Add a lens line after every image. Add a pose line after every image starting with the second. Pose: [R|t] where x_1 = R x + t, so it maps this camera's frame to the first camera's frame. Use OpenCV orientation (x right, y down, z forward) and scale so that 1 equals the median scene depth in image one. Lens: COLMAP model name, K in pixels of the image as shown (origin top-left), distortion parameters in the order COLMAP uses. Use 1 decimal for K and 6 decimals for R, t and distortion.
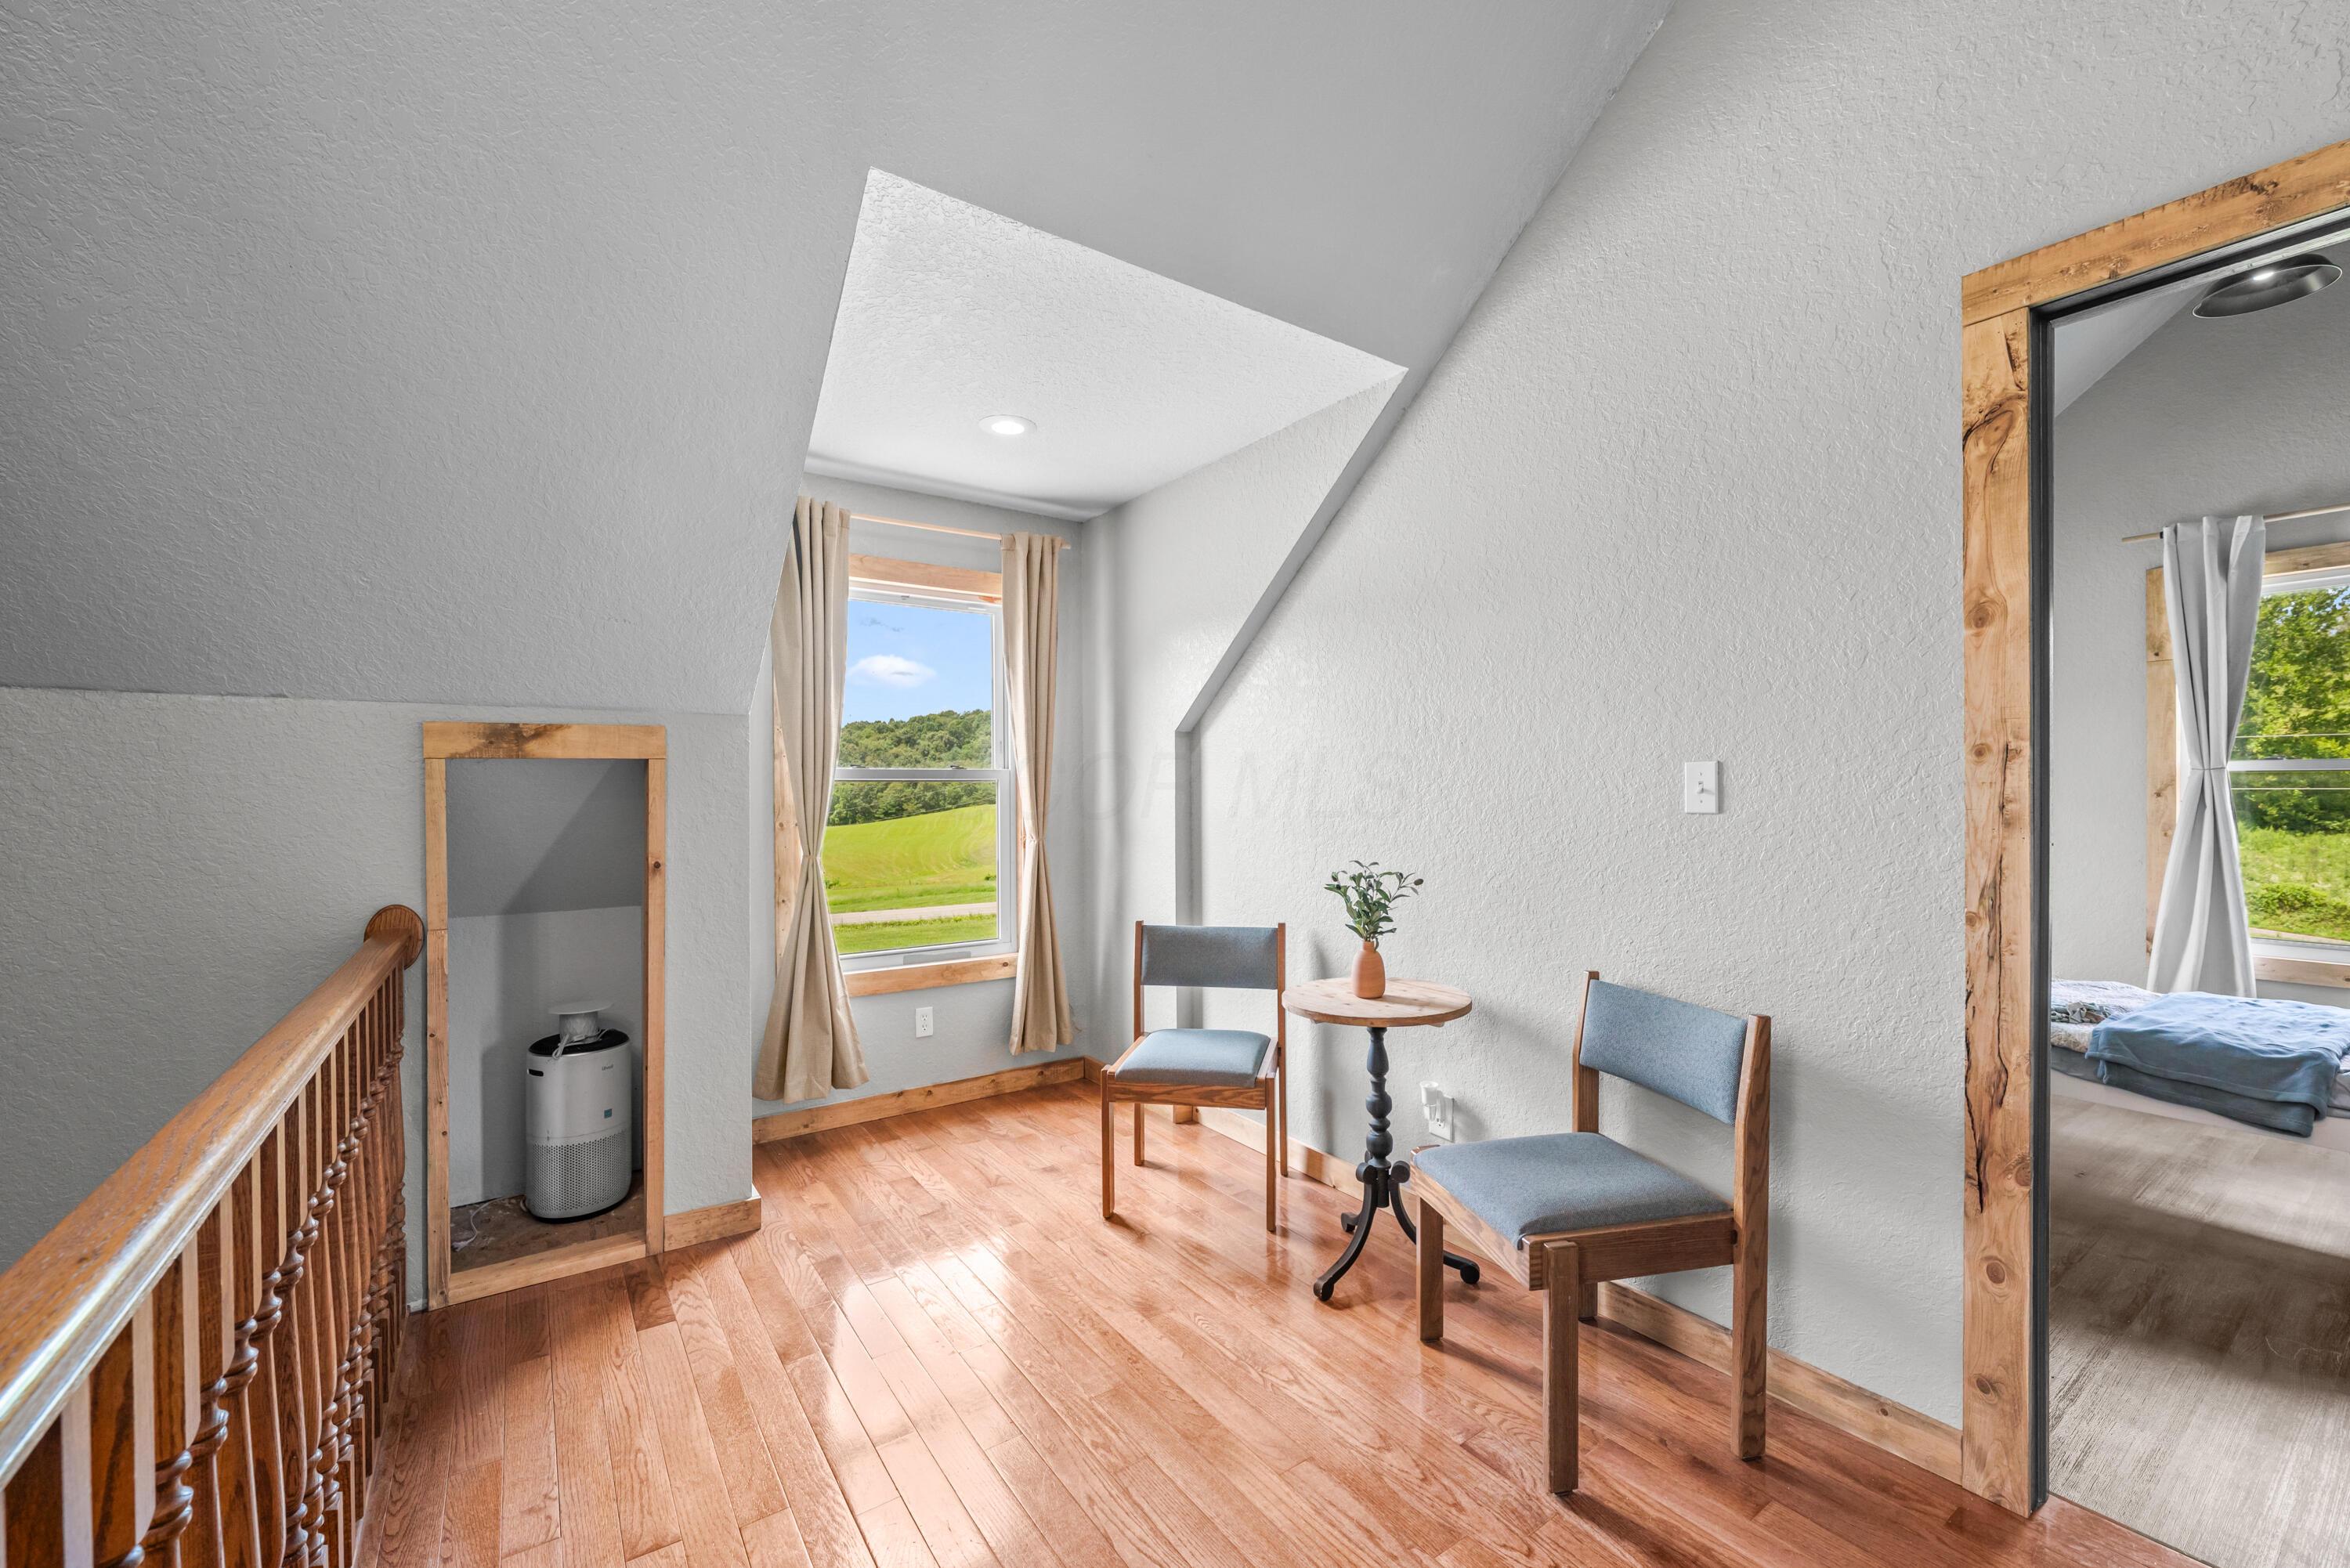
lens RADIAL K [[949.8, 0, 1169.2], [0, 949.8, 788.9], [0, 0, 1]] dist [-0.004133, -0.000045]
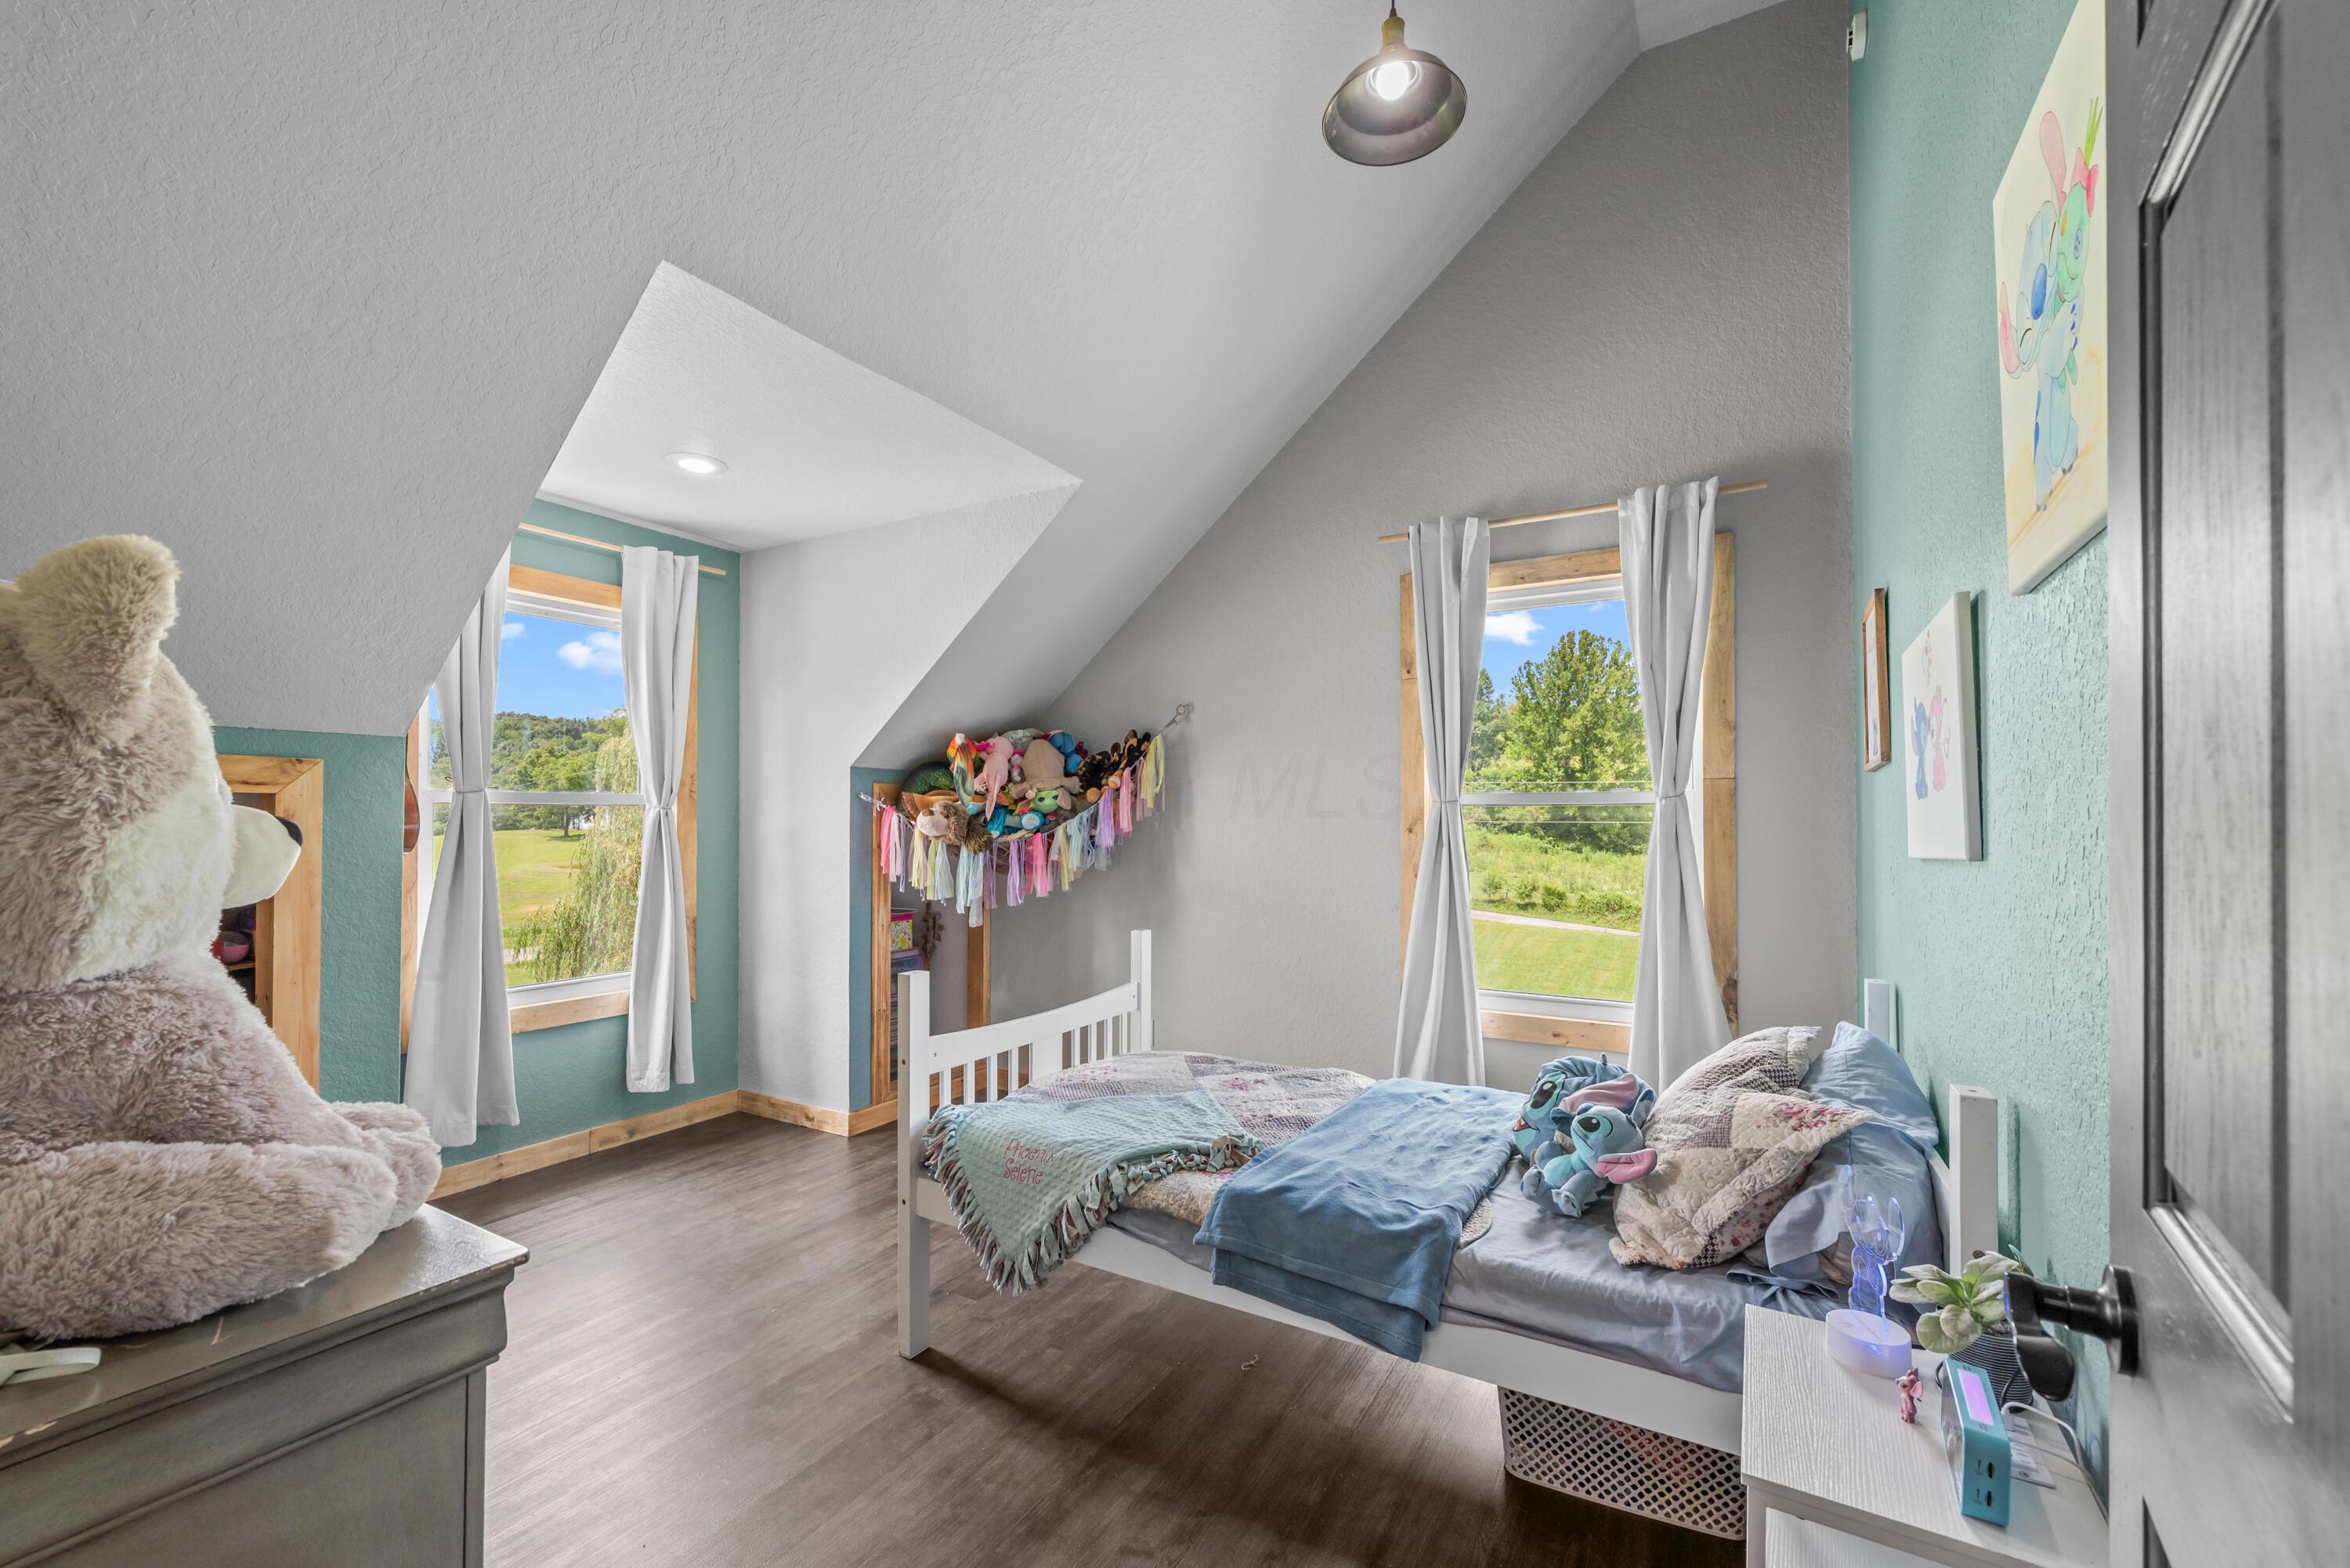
lens RADIAL K [[949.8, 0, 1181.4], [0, 949.8, 797.2], [0, 0, 1]] dist [-0.004133, -0.000045]
pose [[0.905135, 0.015533, 0.424839, 0.514641], [-0.006315, 0.999713, -0.023096, -0.003652], [-0.425076, 0.018222, 0.904974, 0.311057]]
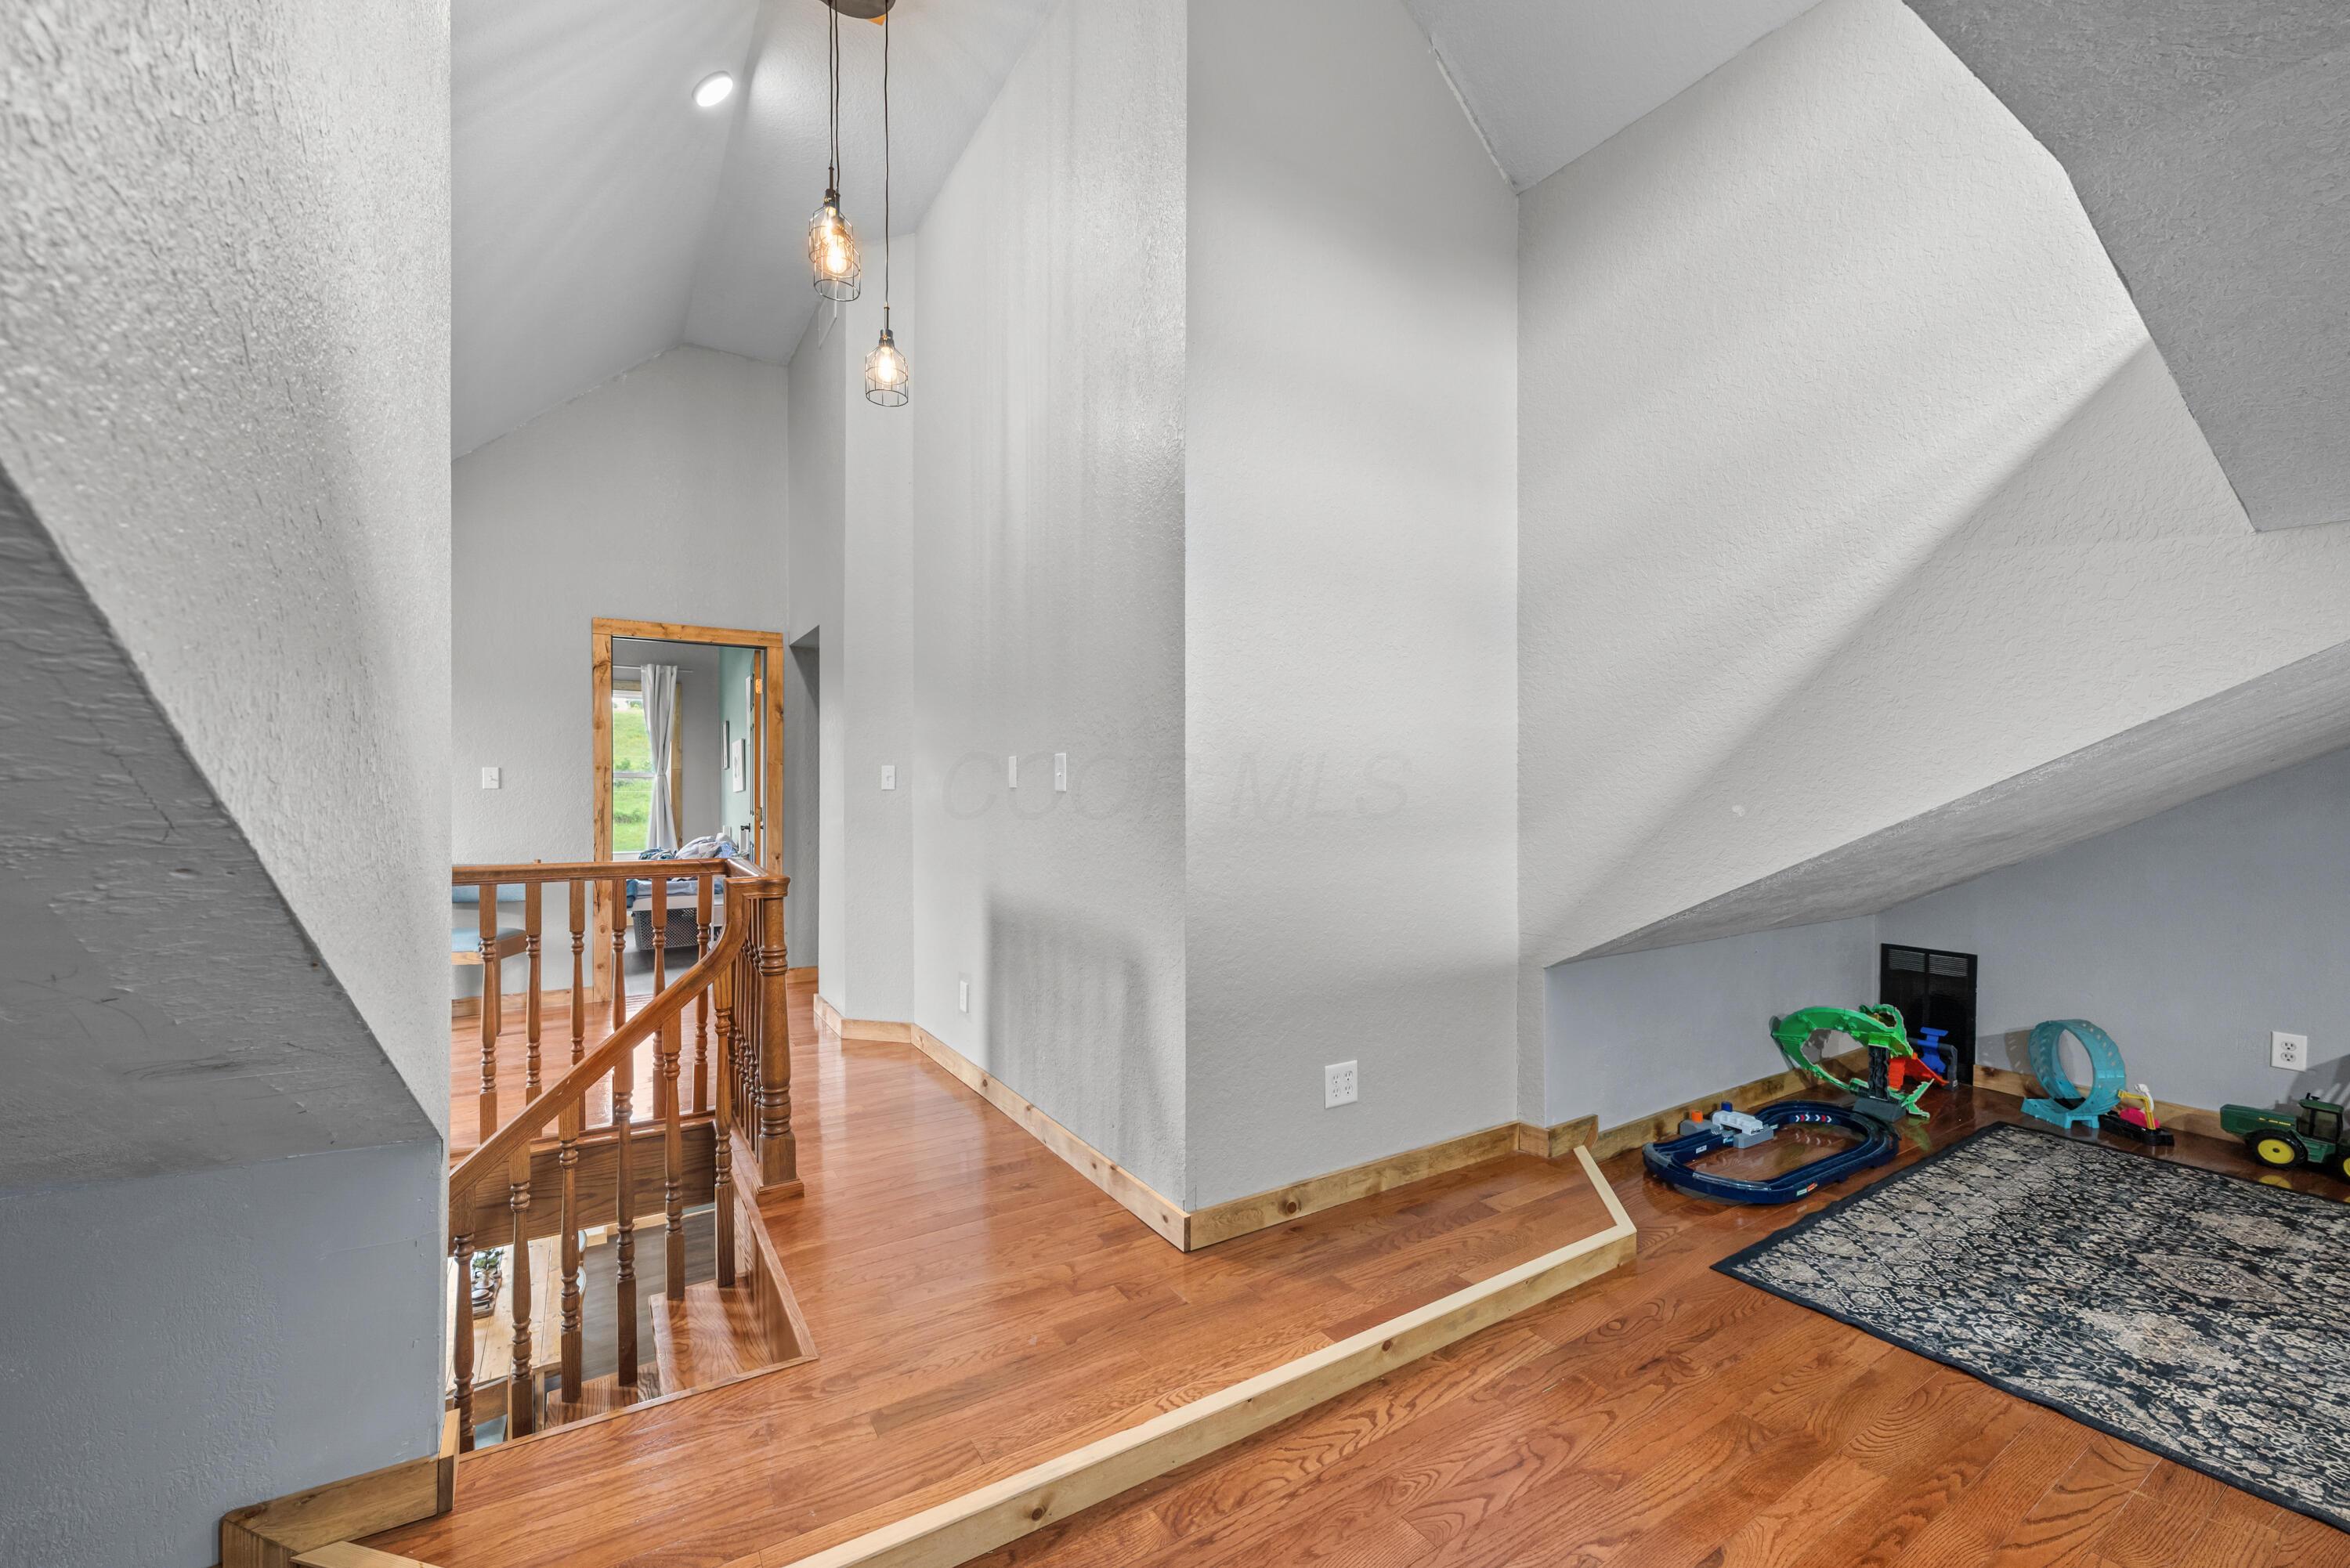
lens RADIAL K [[949.8, 0, 1175.3], [0, 949.8, 786.5], [0, 0, 1]] dist [-0.004133, -0.000045]
pose [[0.048463, 0.007542, 0.998797, -1.079231], [0.006779, 0.999946, -0.007880, 0.030339], [-0.998802, 0.007152, 0.048409, -0.532978]]
